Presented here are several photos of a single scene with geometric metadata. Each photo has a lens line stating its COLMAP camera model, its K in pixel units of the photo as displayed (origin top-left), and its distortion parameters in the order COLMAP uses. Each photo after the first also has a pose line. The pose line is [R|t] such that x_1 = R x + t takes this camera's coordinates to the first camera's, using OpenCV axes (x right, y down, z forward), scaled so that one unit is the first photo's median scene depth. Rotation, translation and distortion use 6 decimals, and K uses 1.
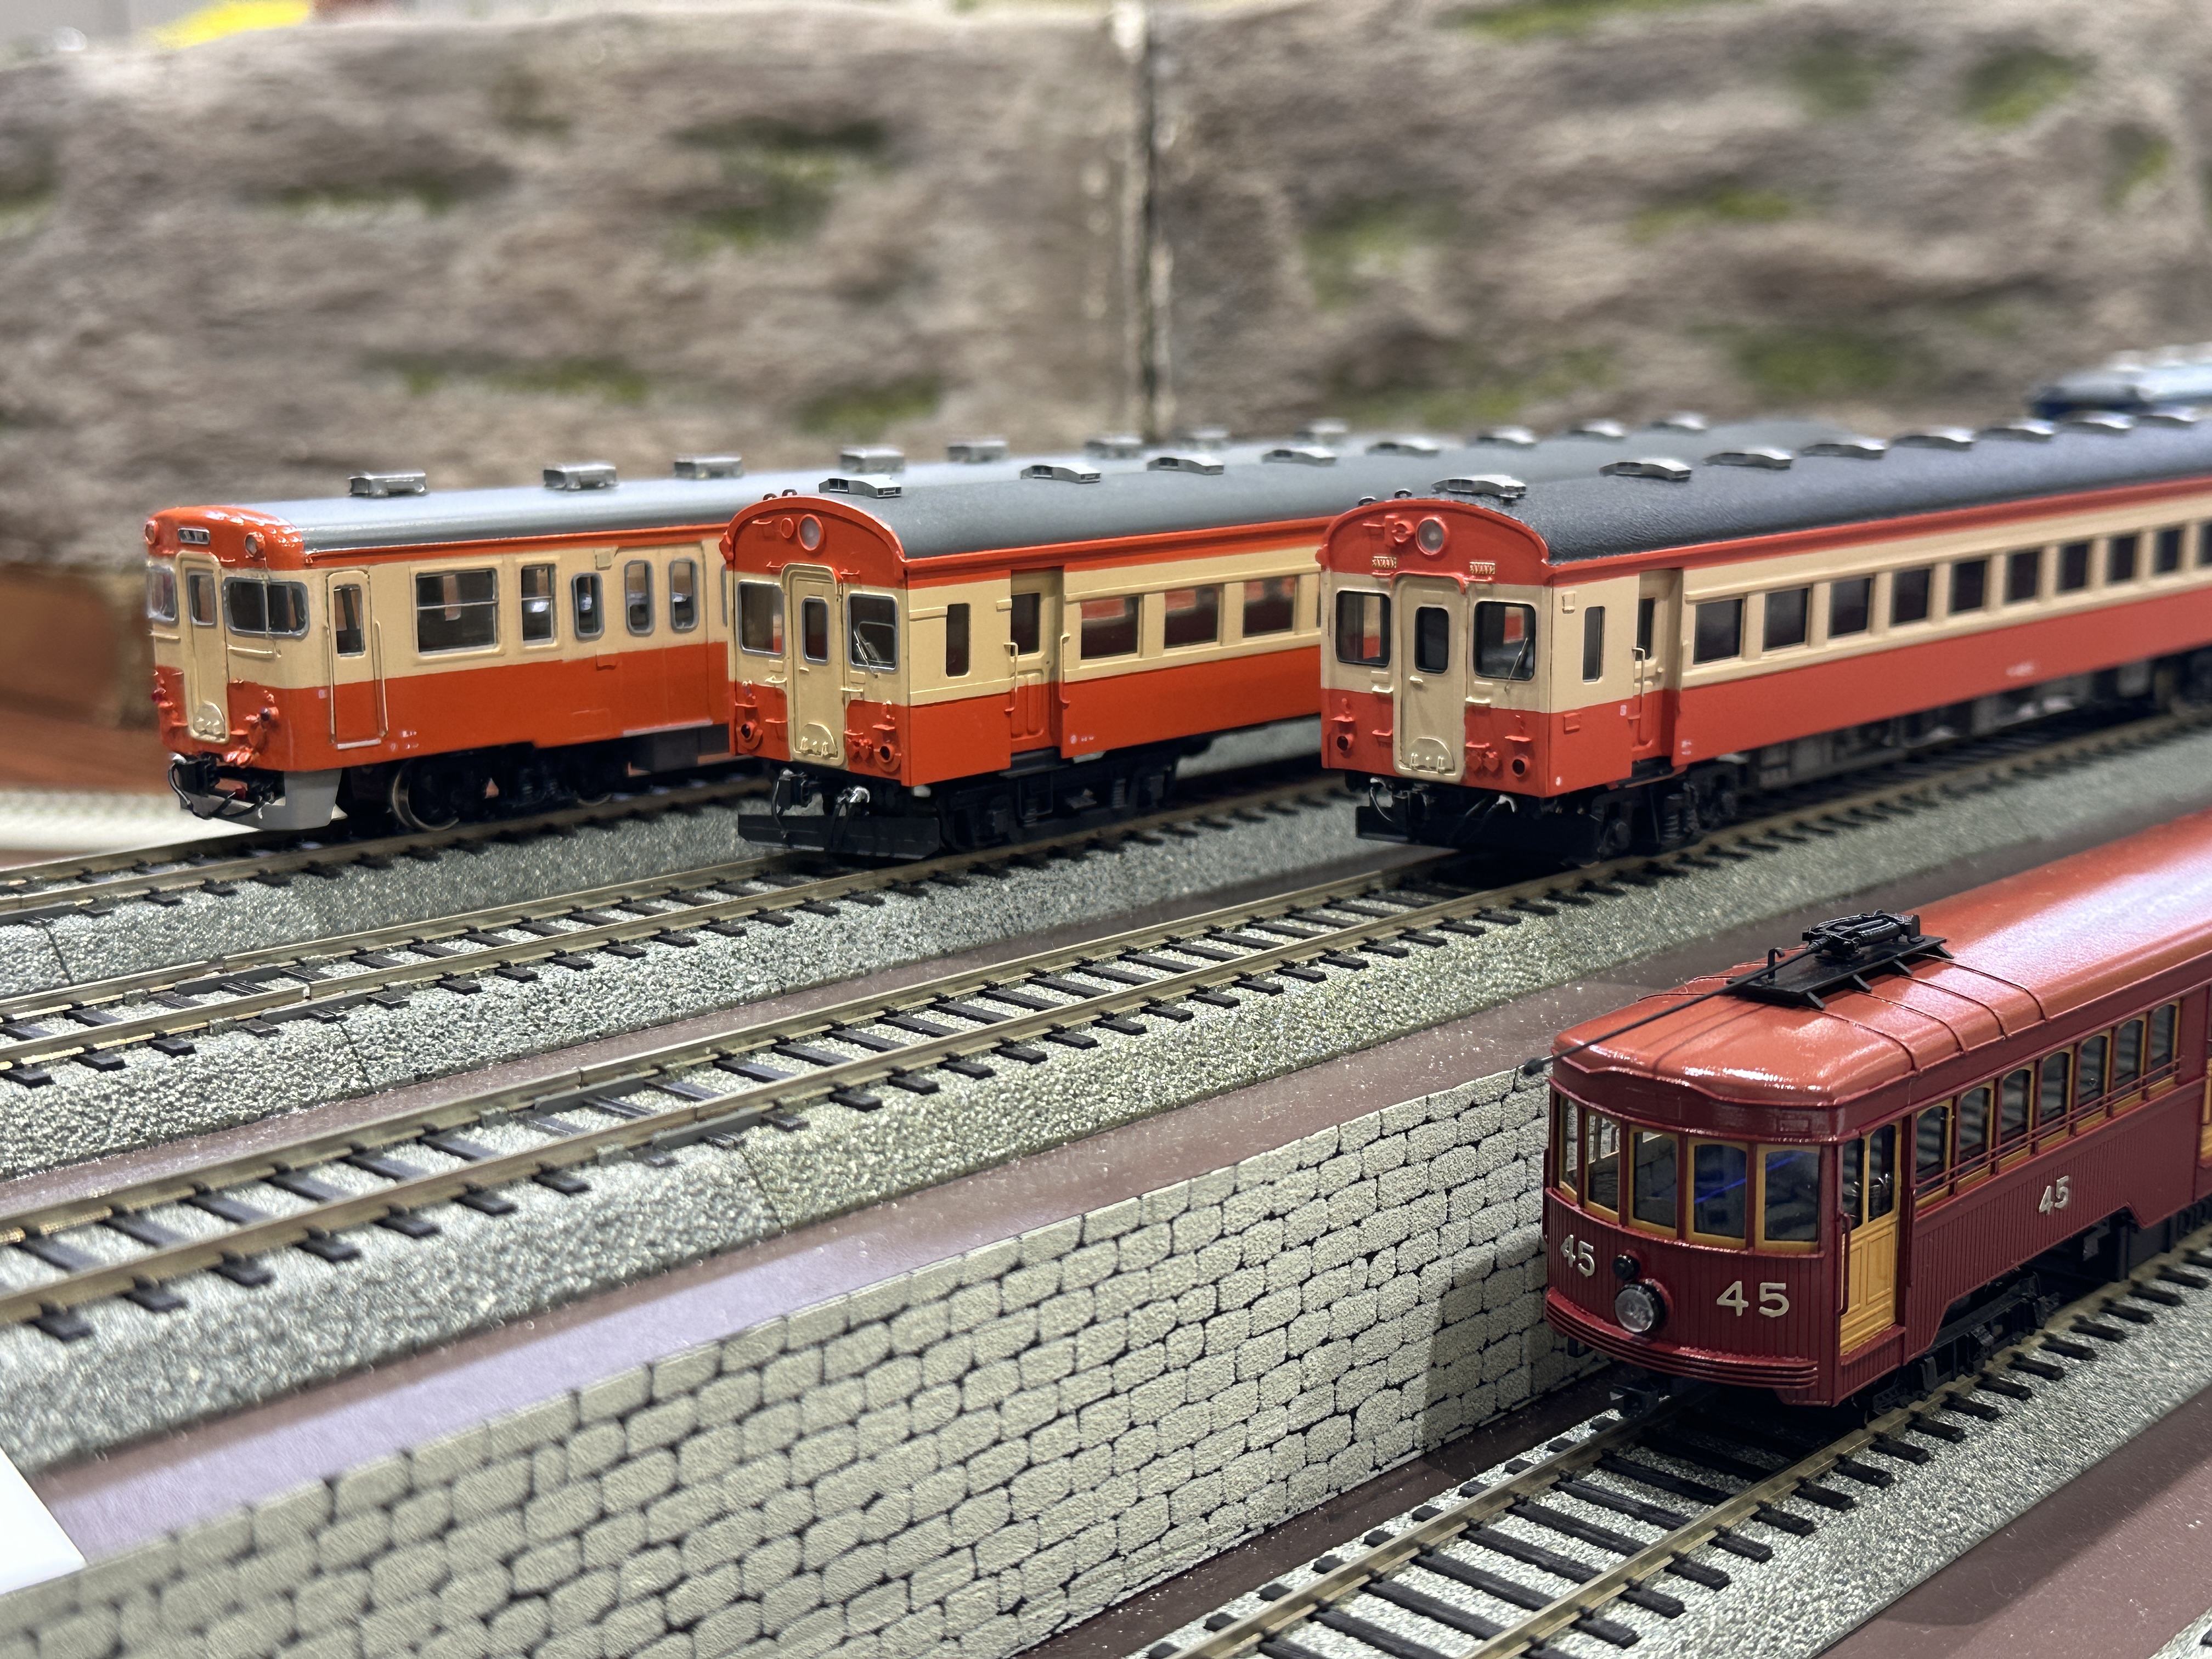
lens RADIAL K [[2720.7, 0, 1092.9], [0, 2720.7, 828.3], [0, 0, 1]] dist [0.093773, 0.000000]
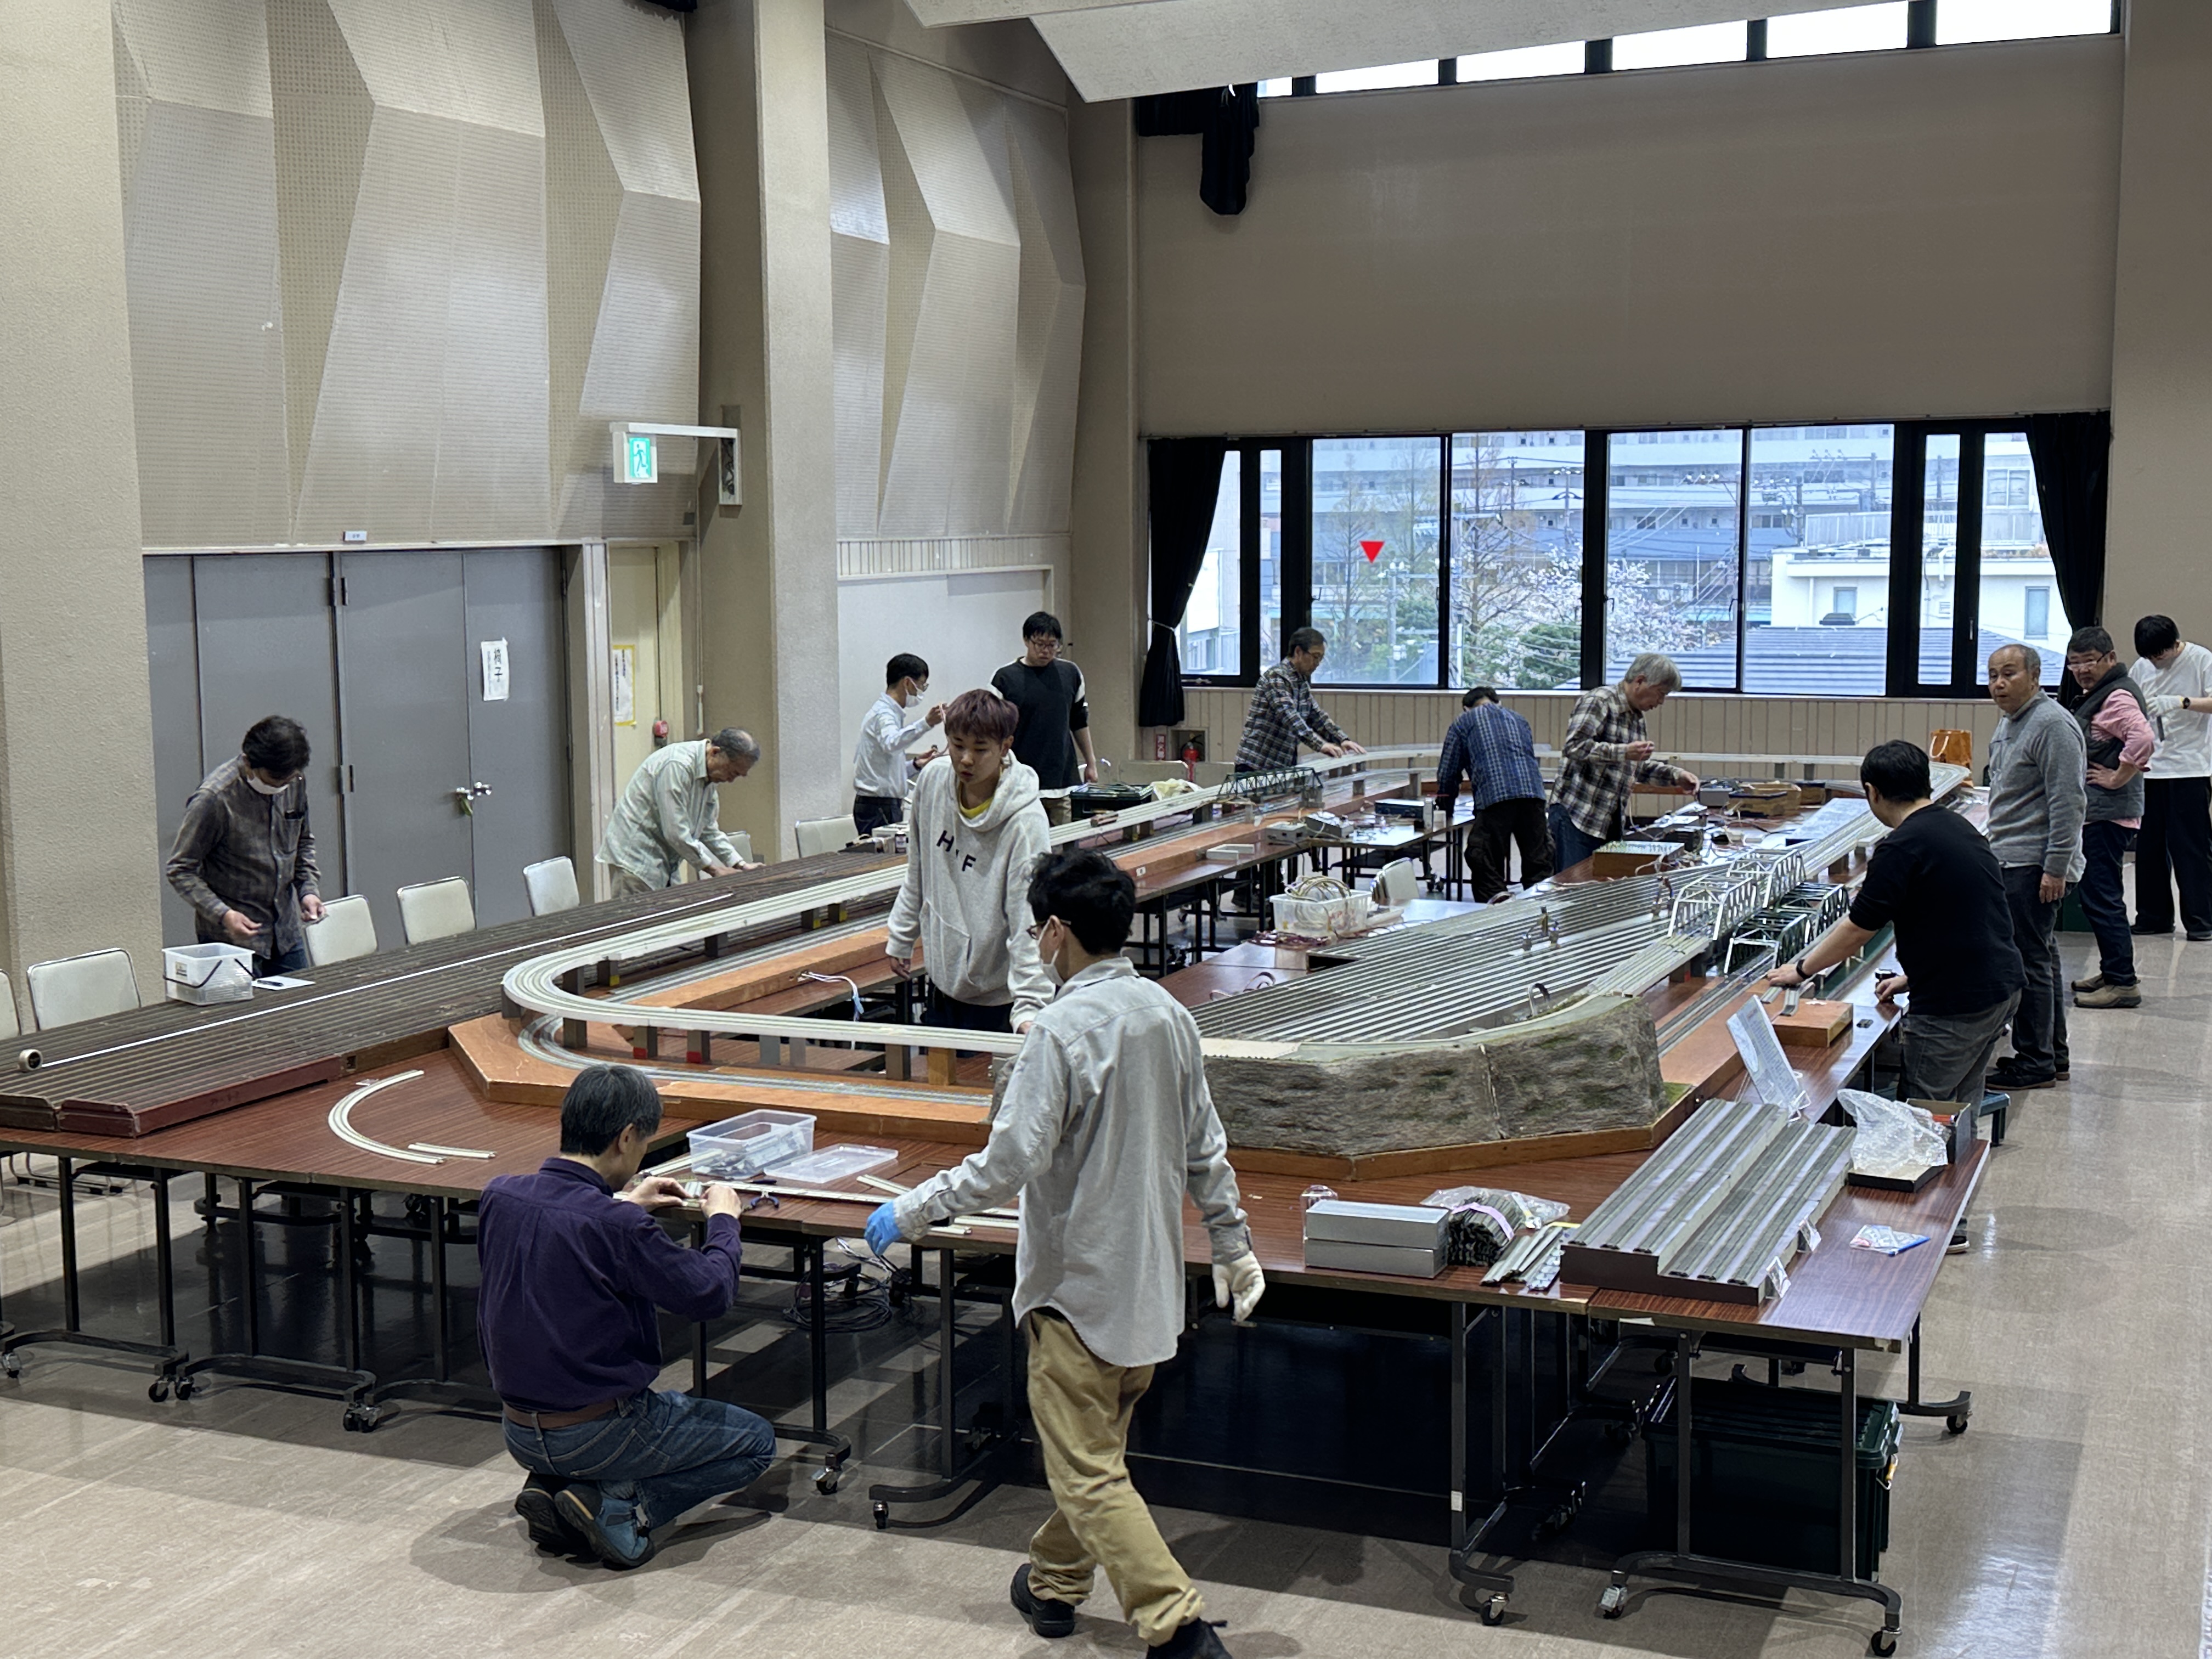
lens RADIAL K [[2761.1, 0, 1091.5], [0, 2761.1, 816.5], [0, 0, 1]] dist [0.118054, 0.000000]
pose [[0.934762, -0.035428, 0.353503, -2.948036], [0.063555, 0.995640, -0.068277, -0.448354], [-0.349543, 0.086289, 0.932938, -4.438148]]
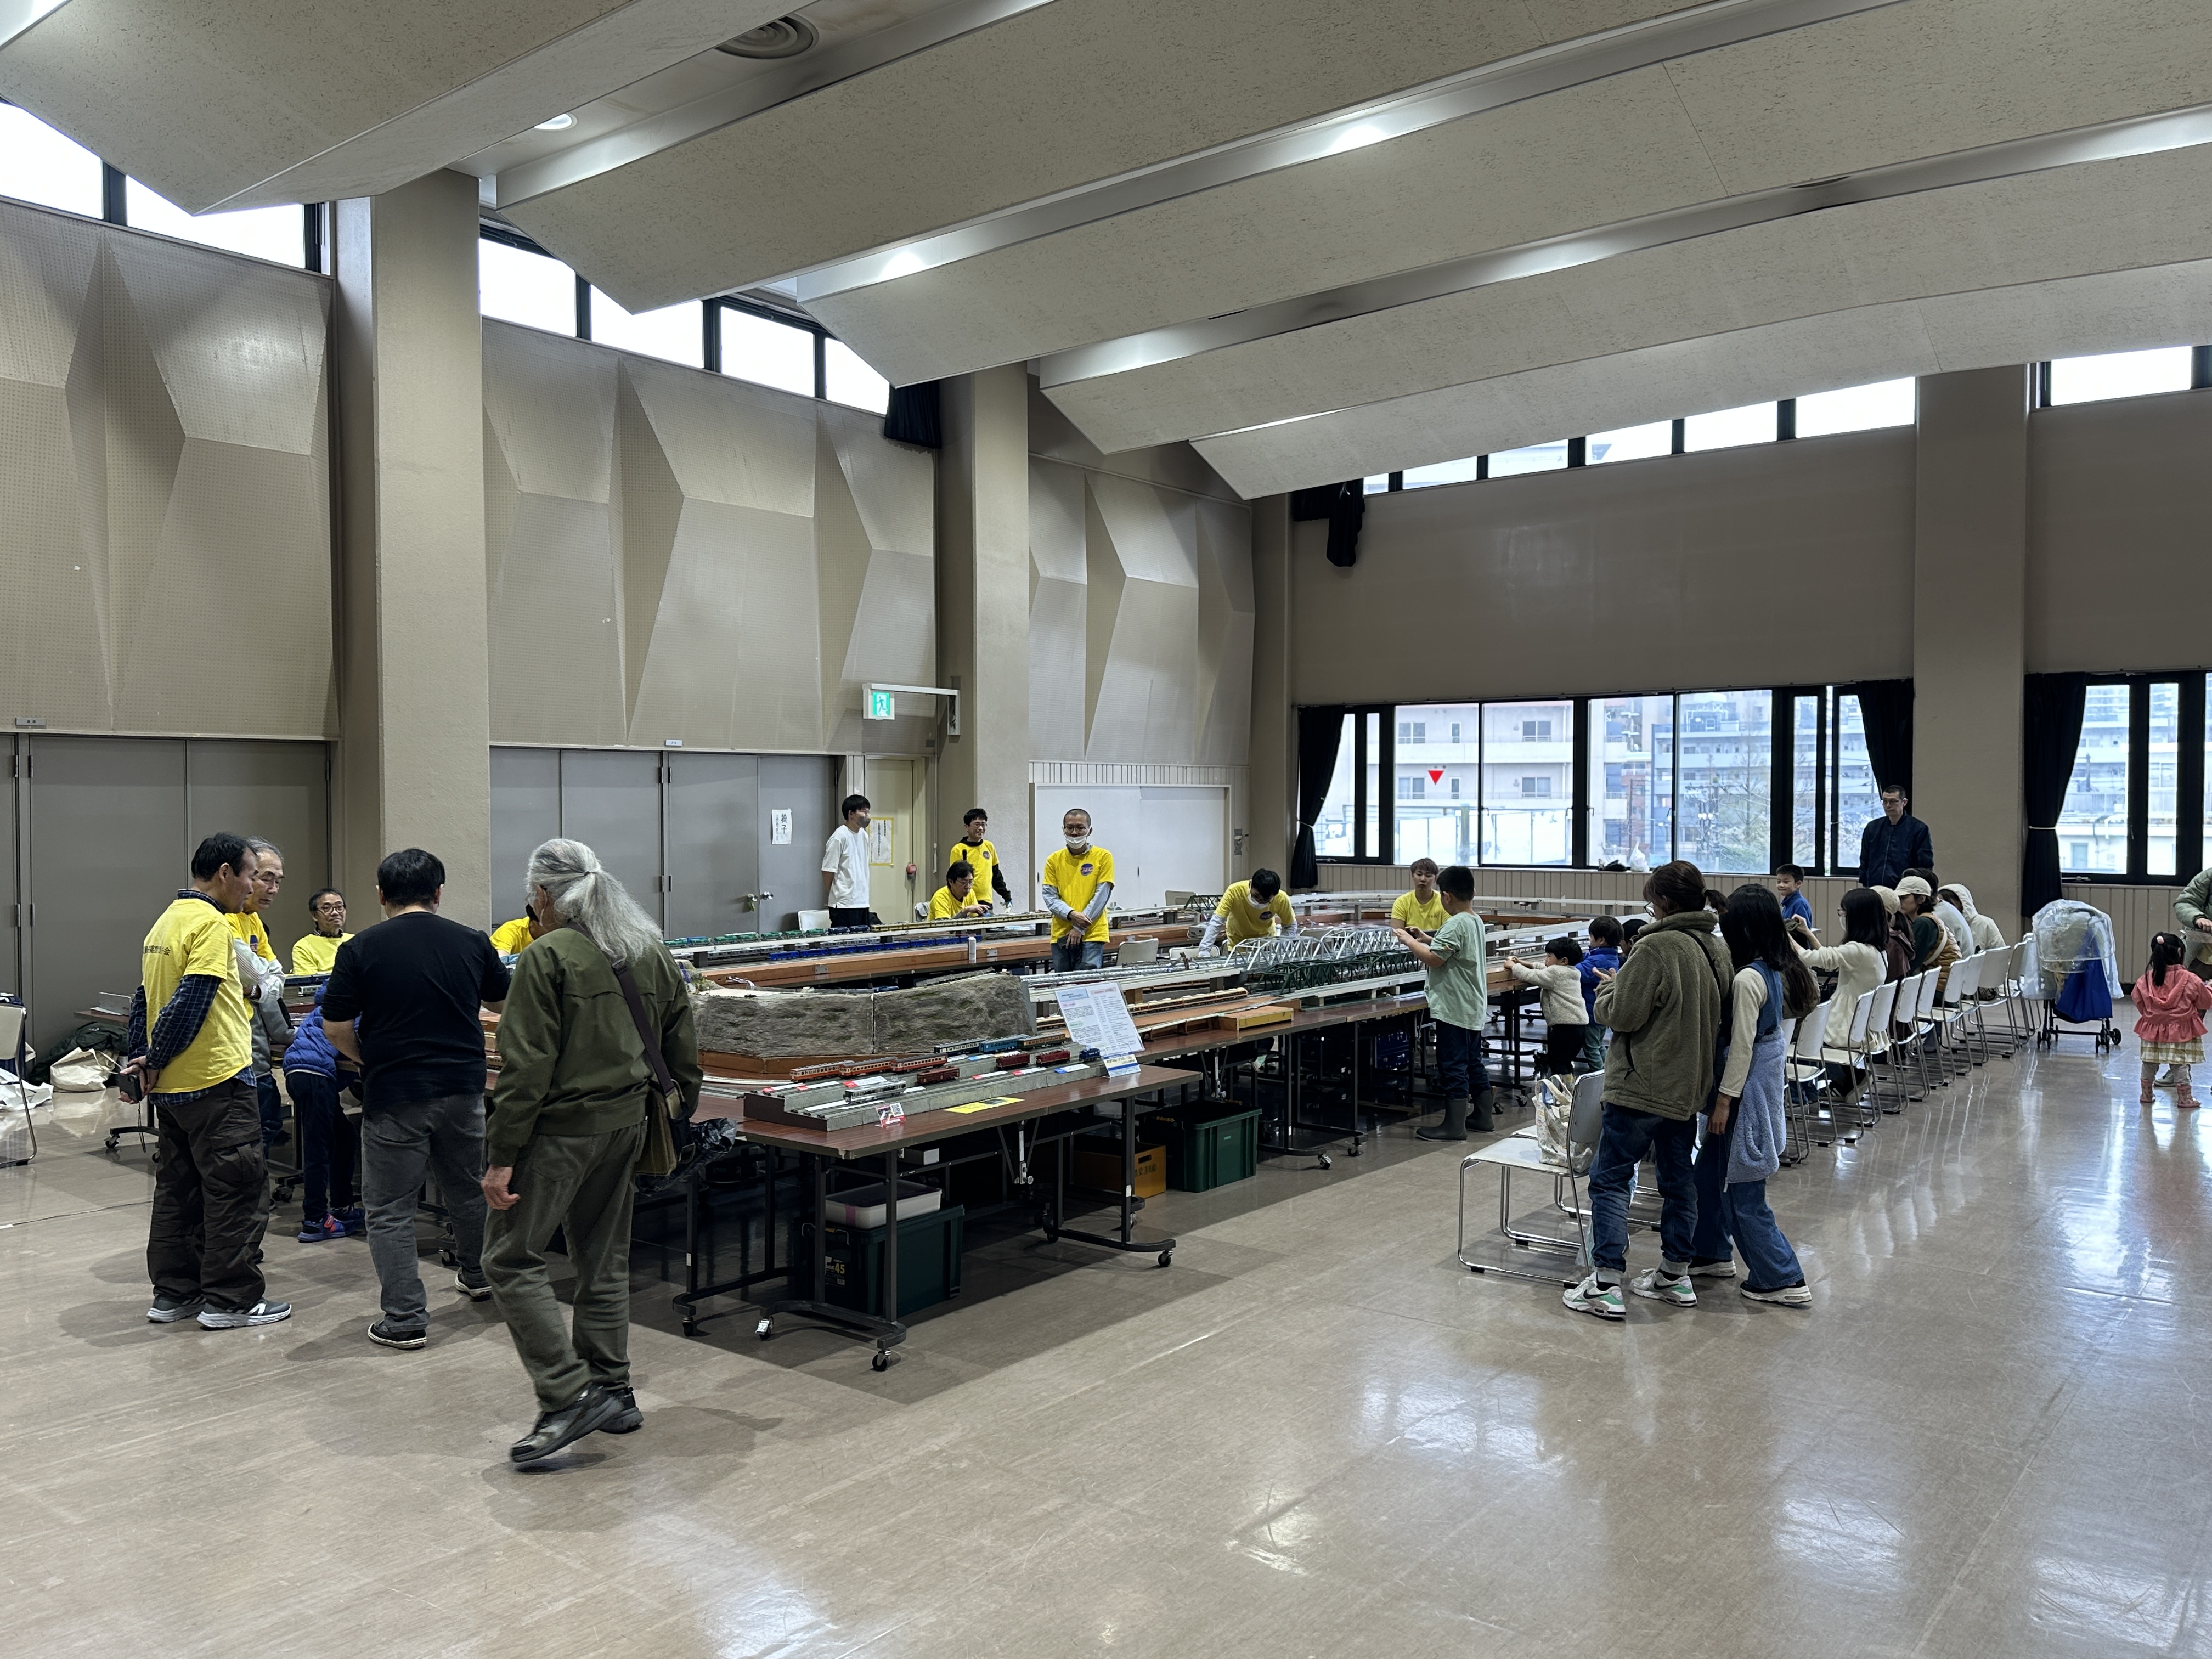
lens RADIAL K [[1732.5, 0, 1125.6], [0, 1732.5, 817.7], [0, 0, 1]] dist [0.118627, -0.001444]
pose [[0.995842, 0.009283, 0.090622, 0.339521], [0.006972, 0.984110, -0.177423, 0.169854], [-0.090830, 0.177317, 0.979953, -5.155839]]
